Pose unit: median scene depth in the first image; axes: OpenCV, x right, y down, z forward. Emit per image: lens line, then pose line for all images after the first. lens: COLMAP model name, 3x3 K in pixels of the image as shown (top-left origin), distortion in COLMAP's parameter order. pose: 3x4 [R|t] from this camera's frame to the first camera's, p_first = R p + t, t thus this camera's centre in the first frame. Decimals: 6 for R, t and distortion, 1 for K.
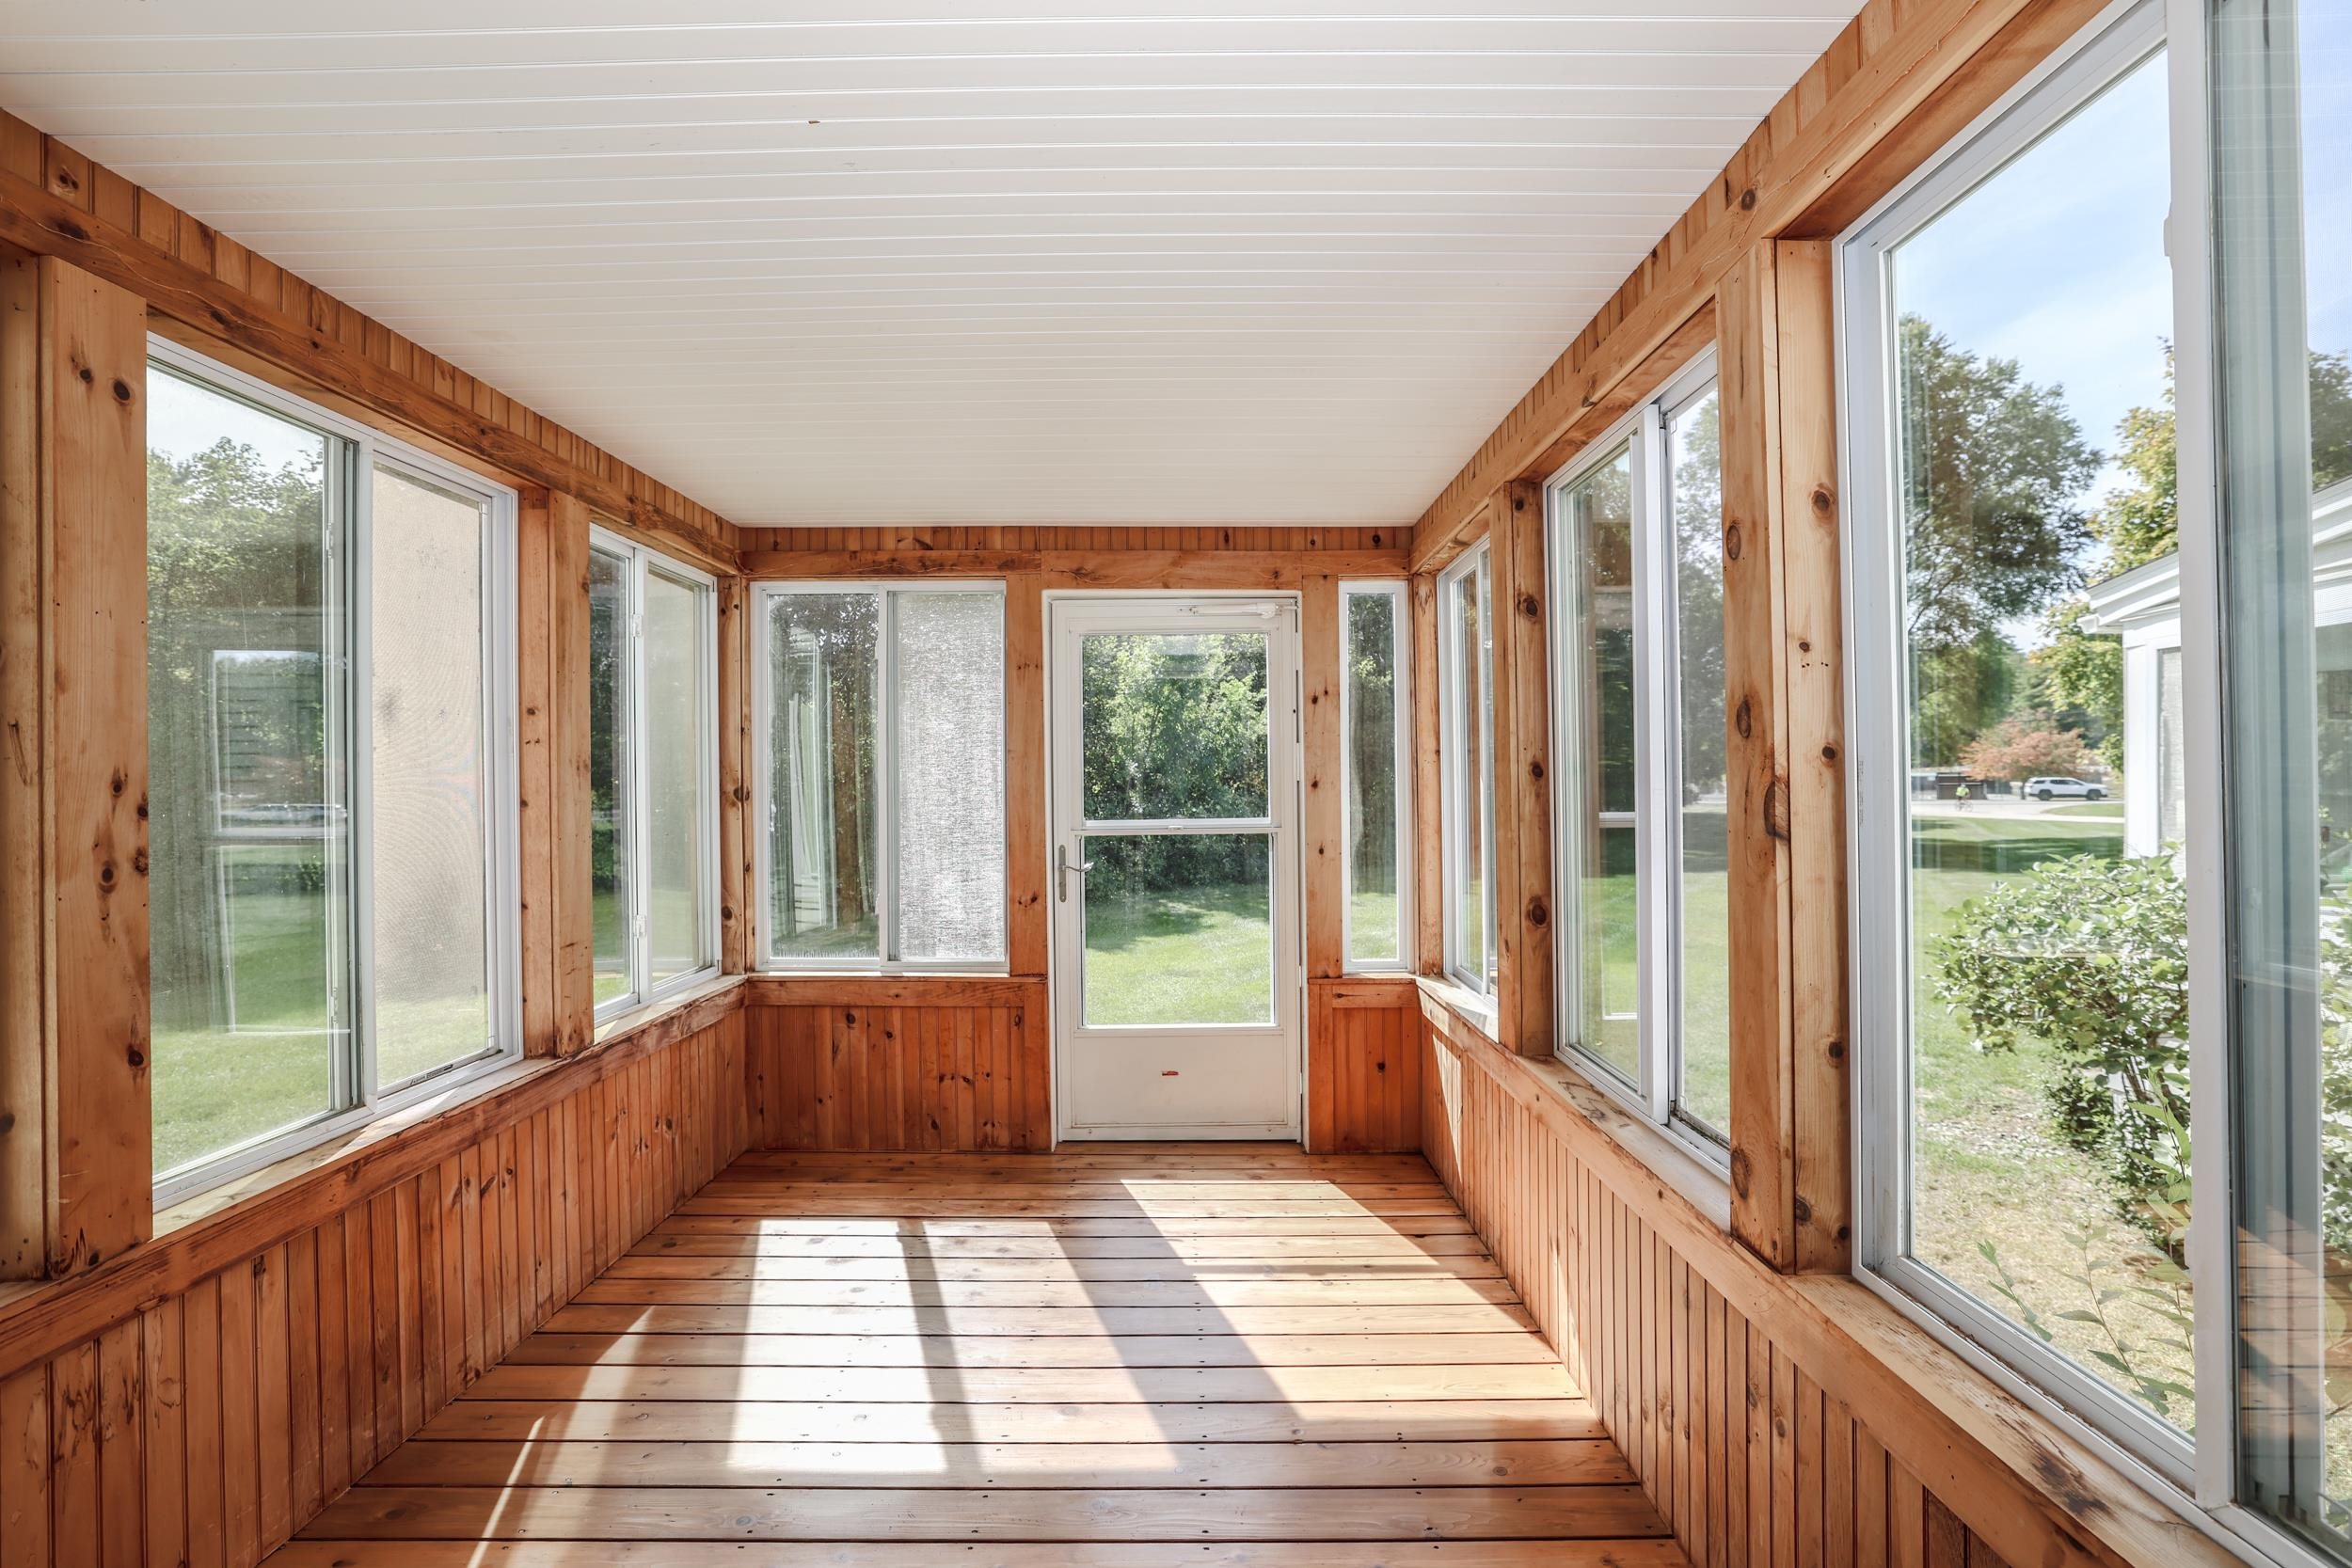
lens RADIAL K [[1039.1, 0, 1175.4], [0, 1039.1, 780.3], [0, 0, 1]] dist [-0.019521, 0.002215]
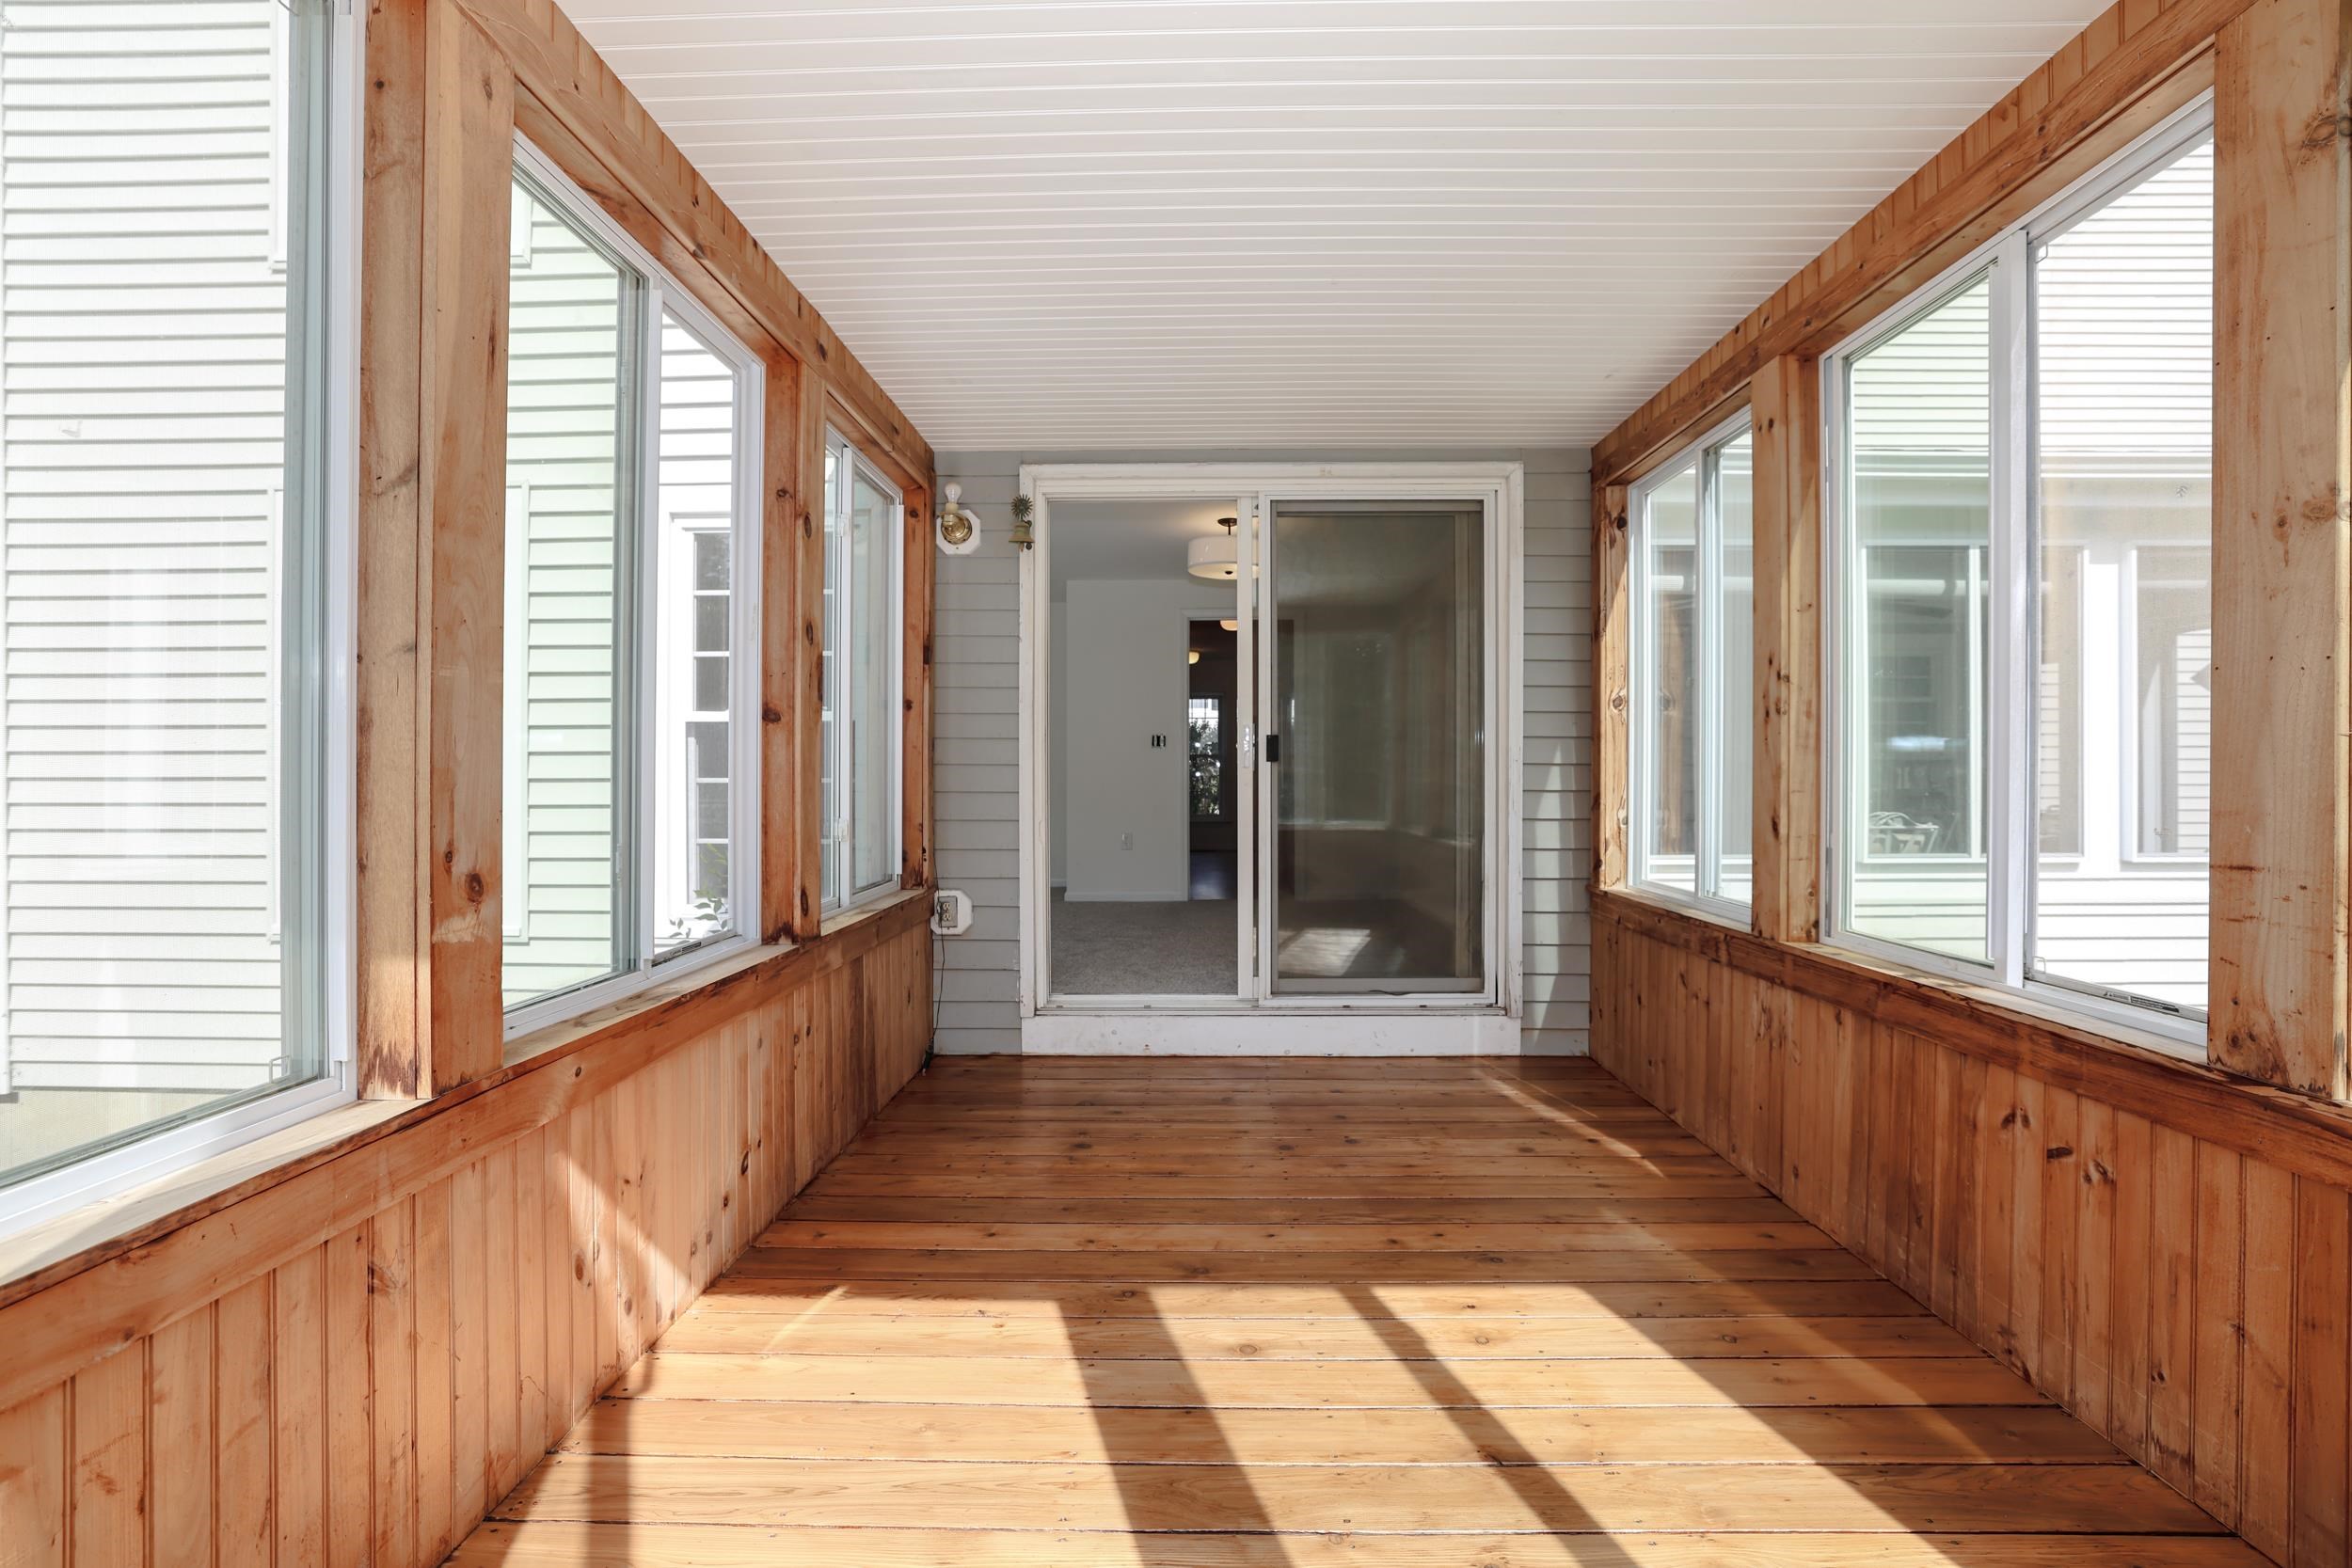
lens RADIAL K [[1039.1, 0, 1182.0], [0, 1039.1, 775.9], [0, 0, 1]] dist [-0.019521, 0.002215]
pose [[-0.999832, 0.006432, 0.017157, -0.062805], [0.006321, 0.999959, -0.006516, 0.130045], [-0.017198, -0.006407, -0.999832, 1.780018]]
